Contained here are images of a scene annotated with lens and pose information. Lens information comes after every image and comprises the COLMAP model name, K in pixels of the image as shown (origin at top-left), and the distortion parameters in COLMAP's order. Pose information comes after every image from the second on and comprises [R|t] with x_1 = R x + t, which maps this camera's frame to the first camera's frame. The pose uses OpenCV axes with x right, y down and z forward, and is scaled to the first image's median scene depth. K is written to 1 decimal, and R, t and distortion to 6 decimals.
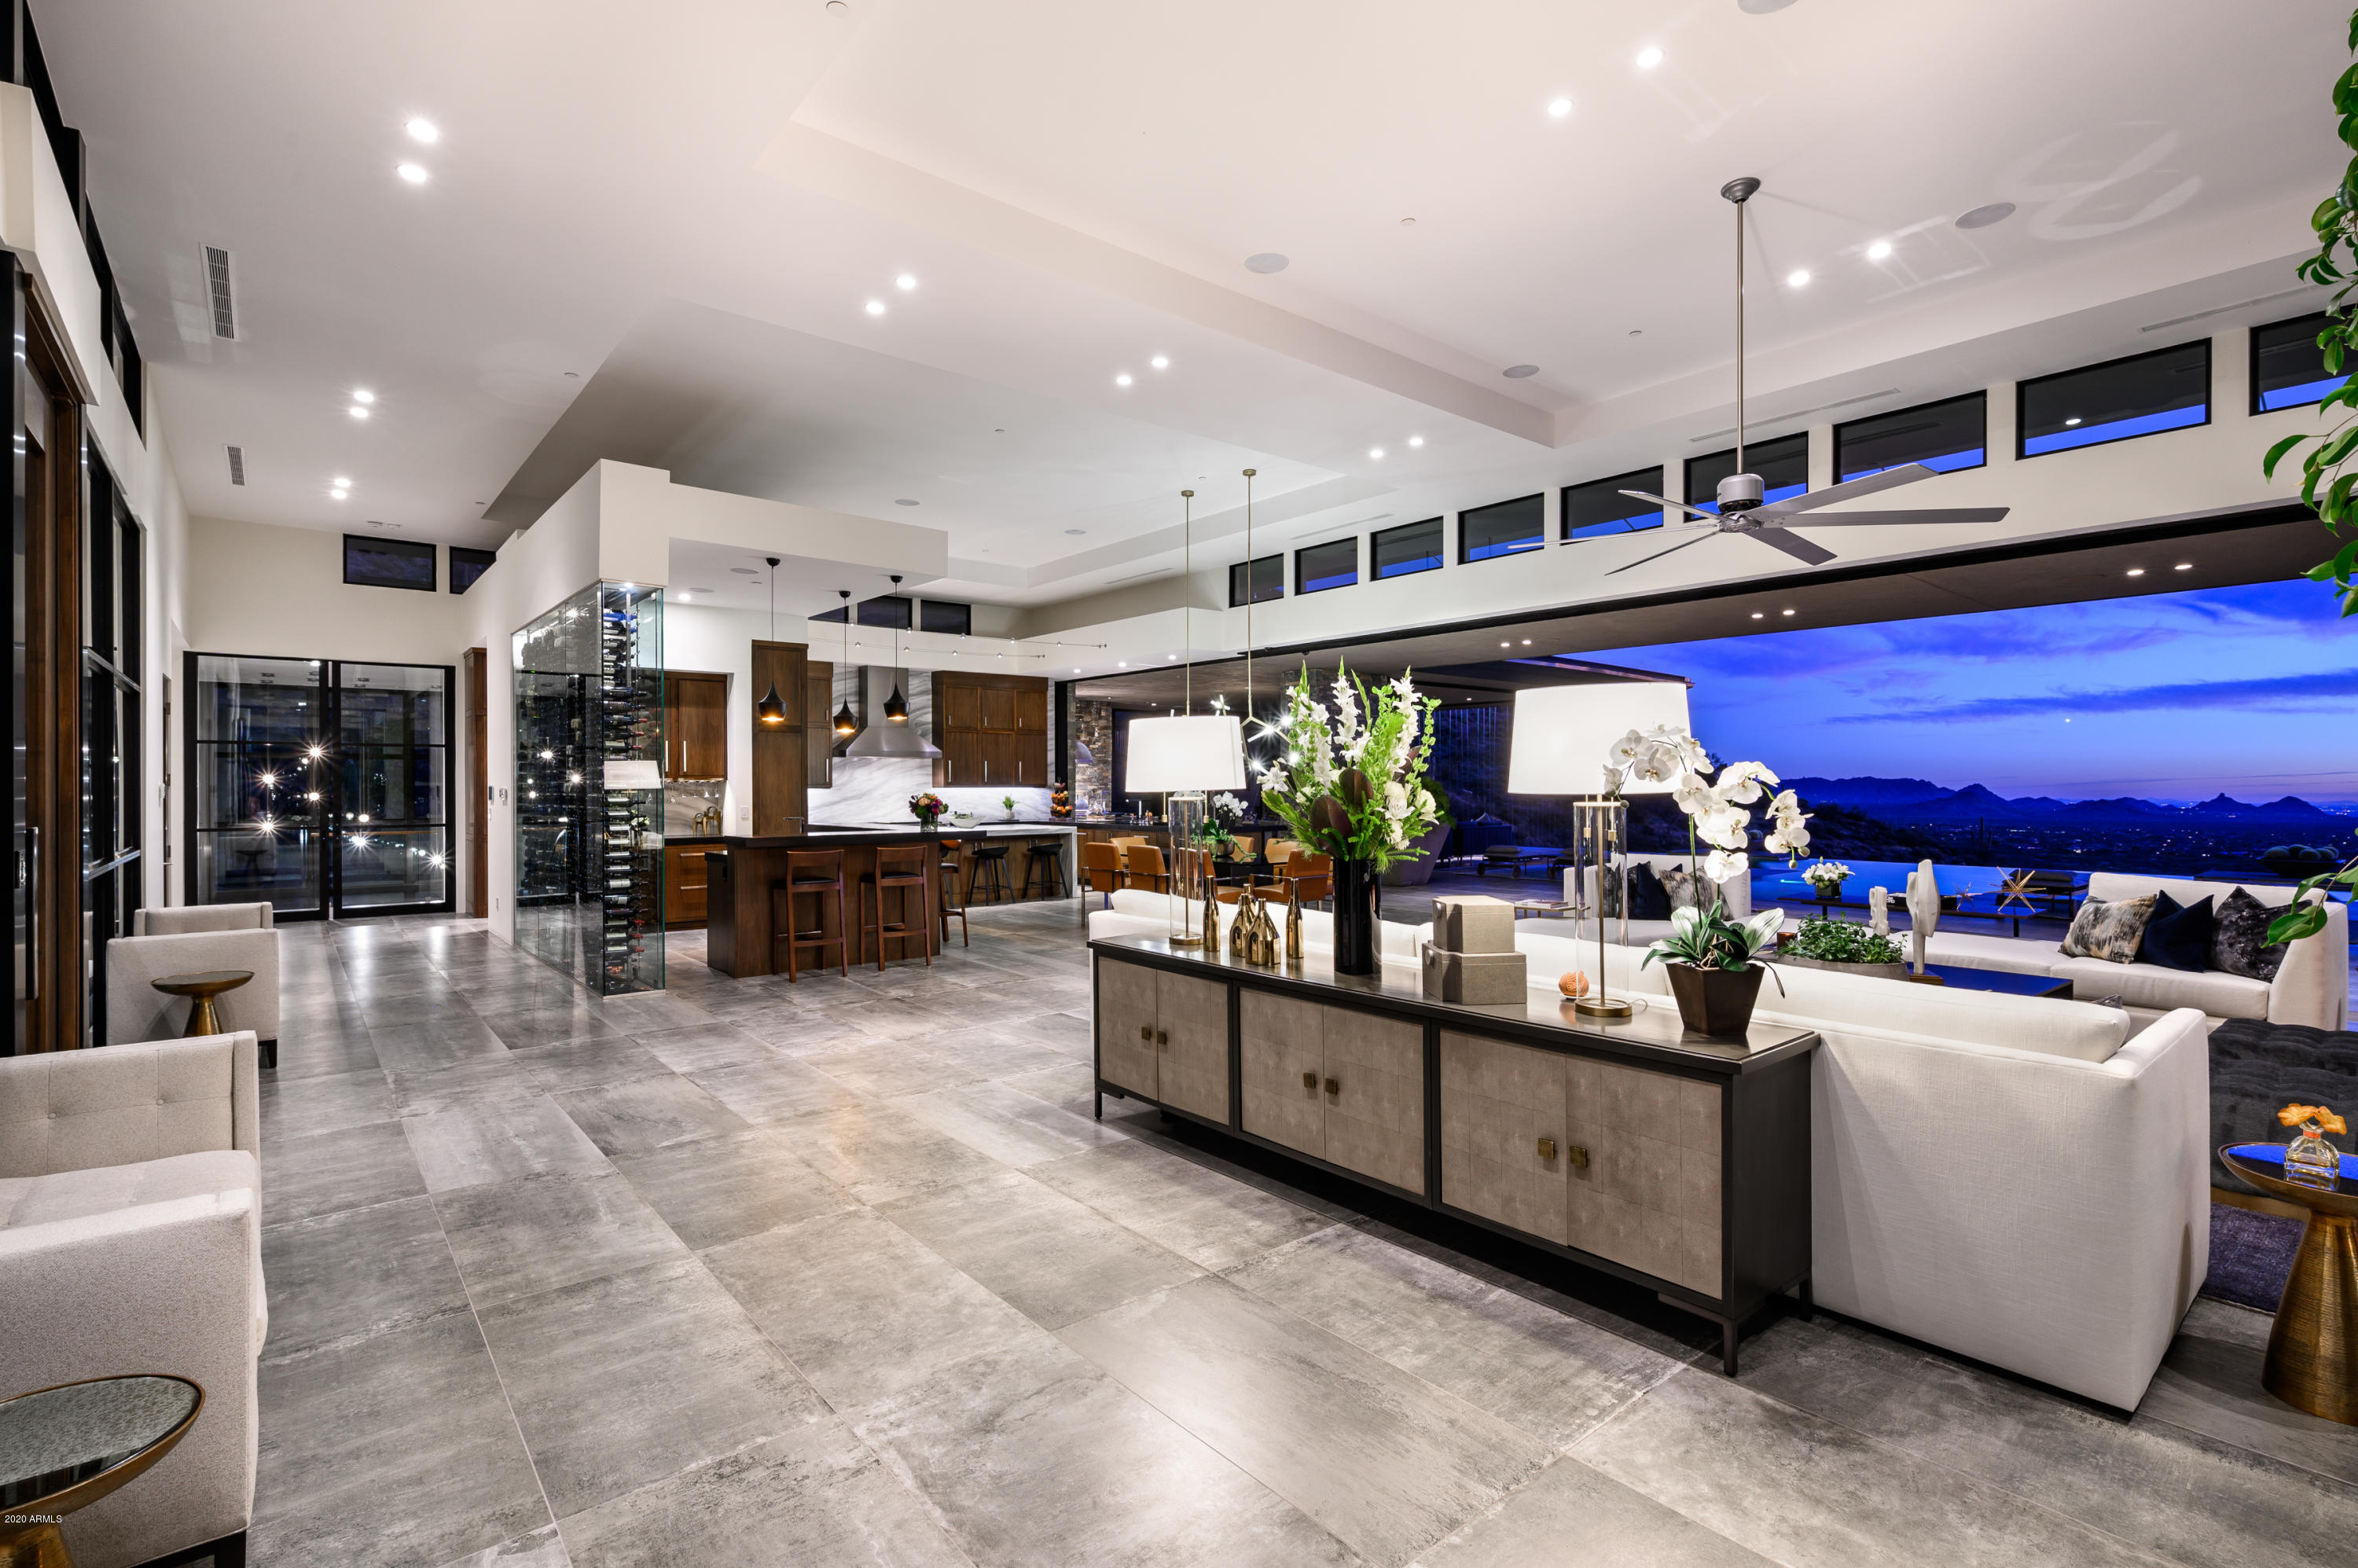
lens RADIAL K [[1106.8, 0, 1175.9], [0, 1106.8, 790.8], [0, 0, 1]] dist [0.015745, -0.001561]
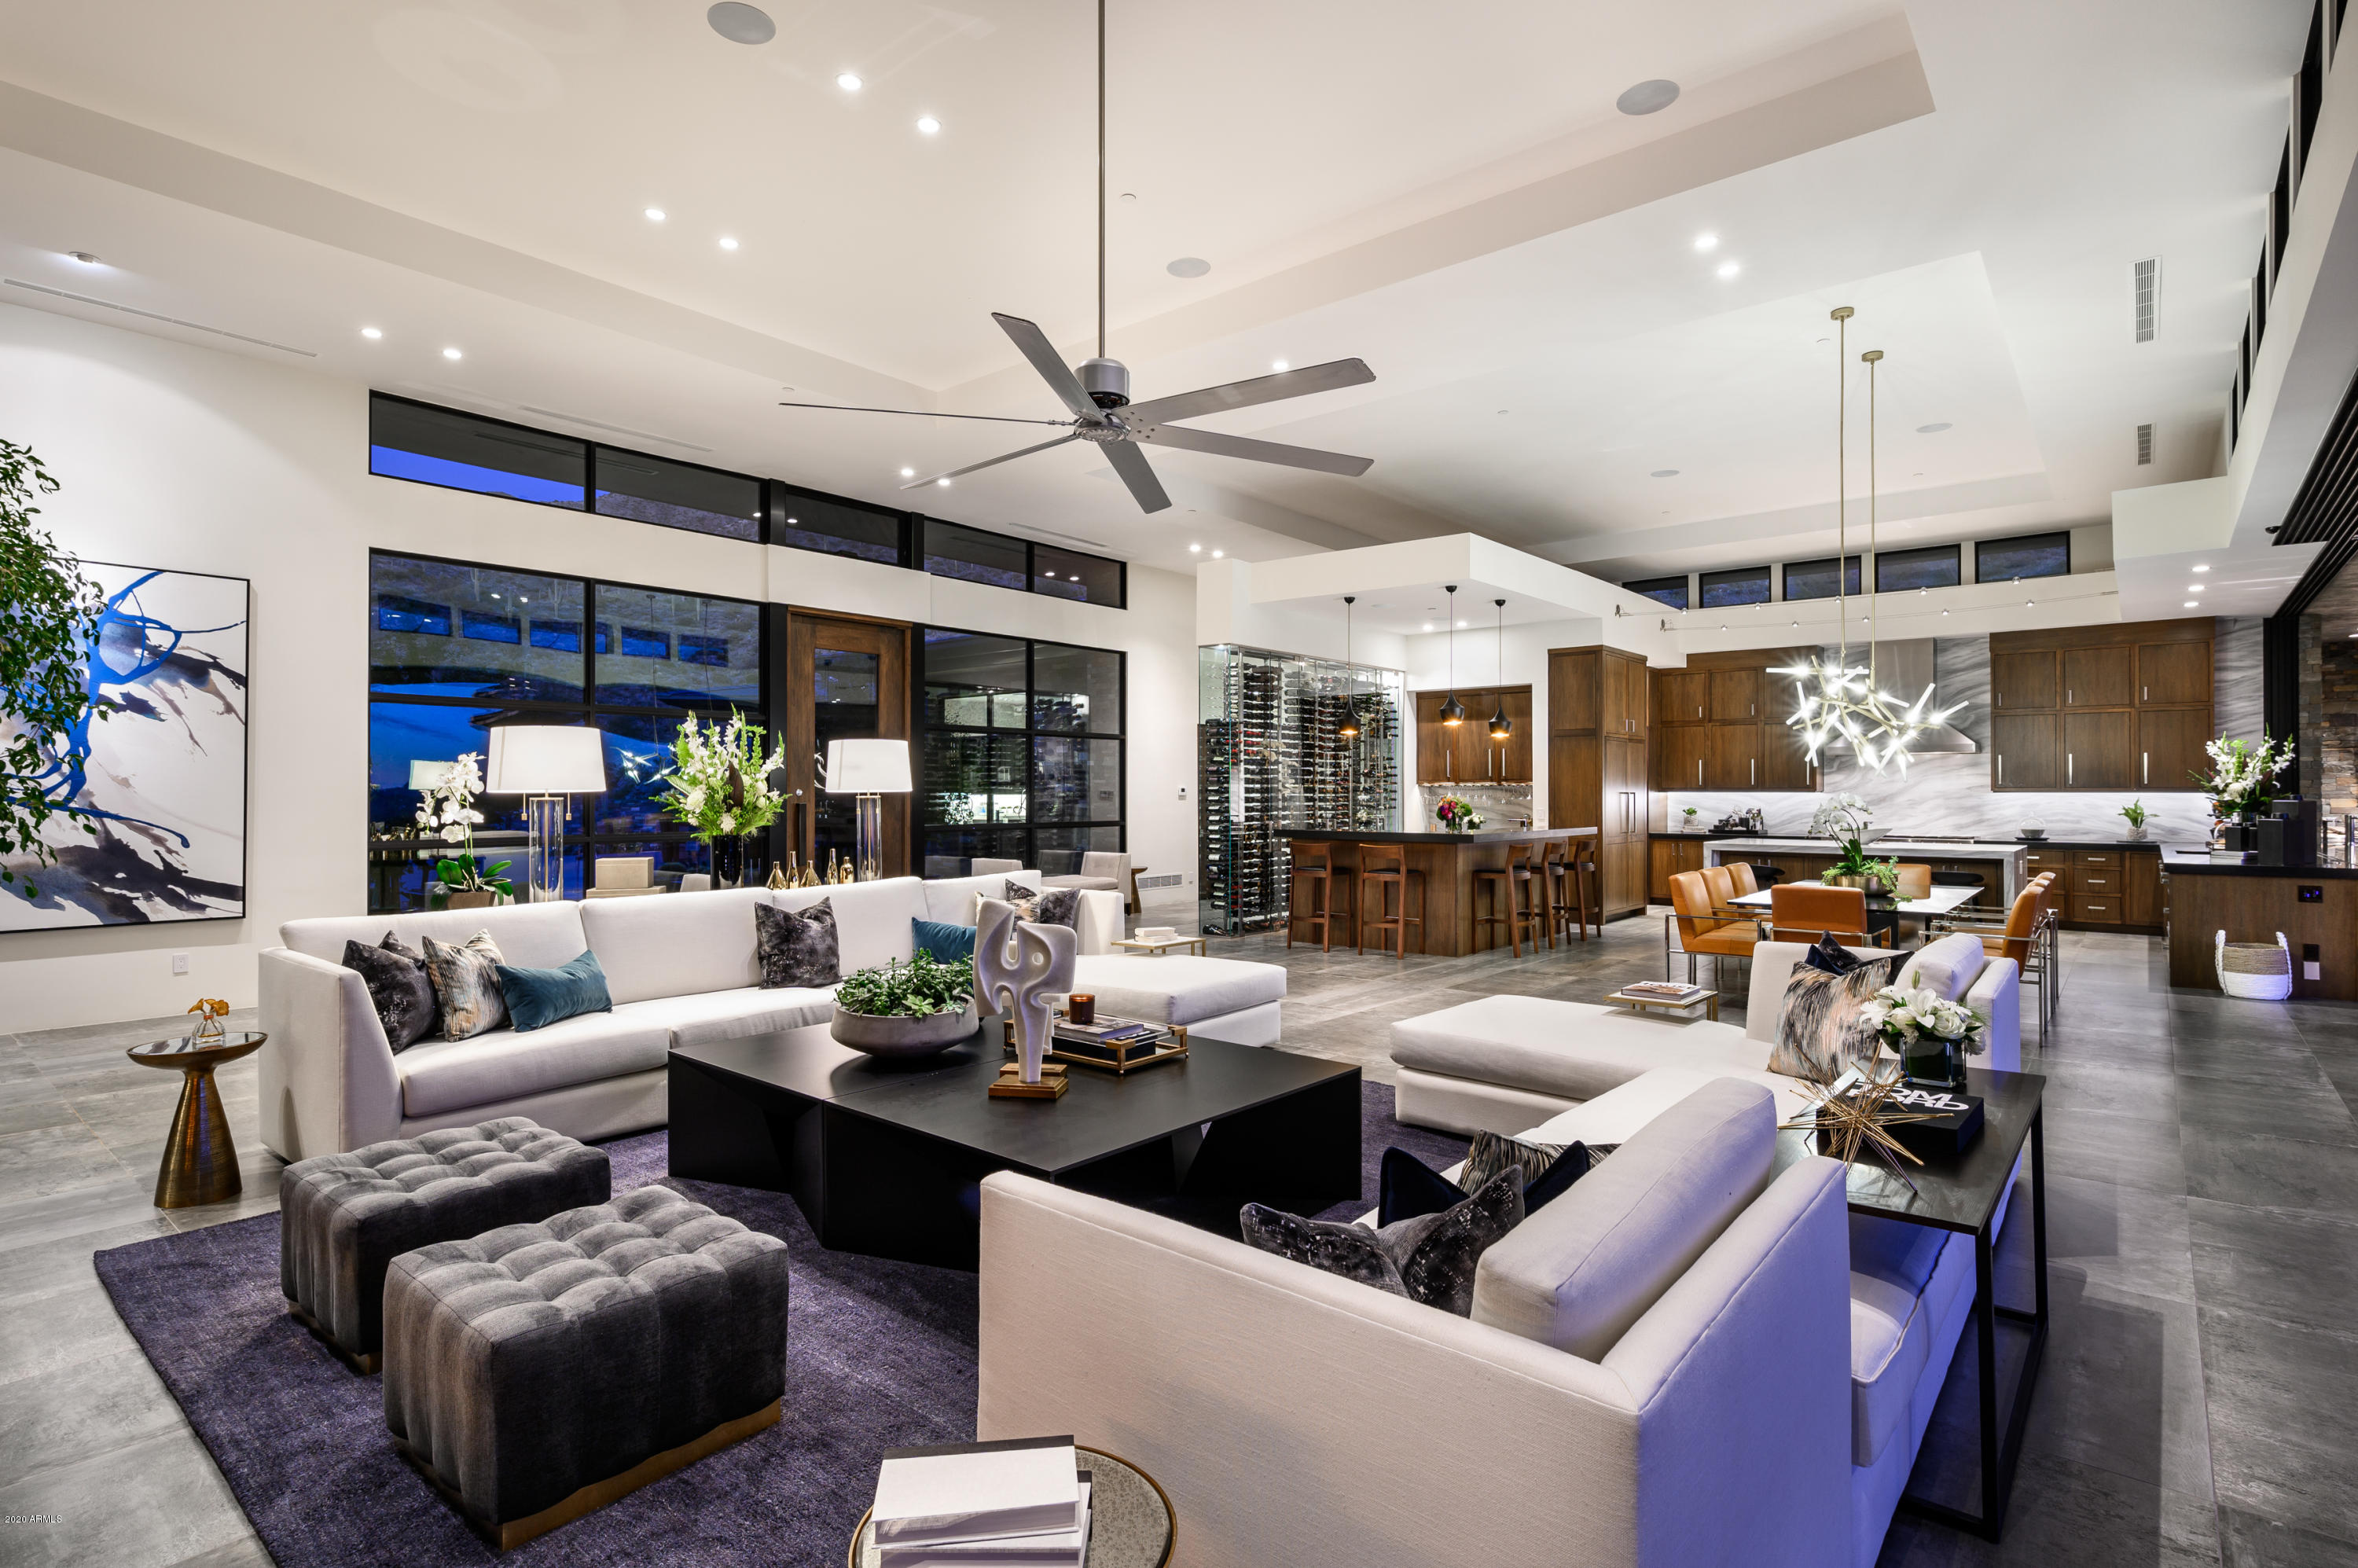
lens RADIAL K [[1159.6, 0, 1154.2], [0, 1159.6, 790.2], [0, 0, 1]] dist [-0.001290, 0.000341]
pose [[0.158133, 0.003490, -0.987412, 0.491249], [-0.006810, 0.999974, 0.002443, -0.002691], [0.987394, 0.006338, 0.158153, 0.357530]]
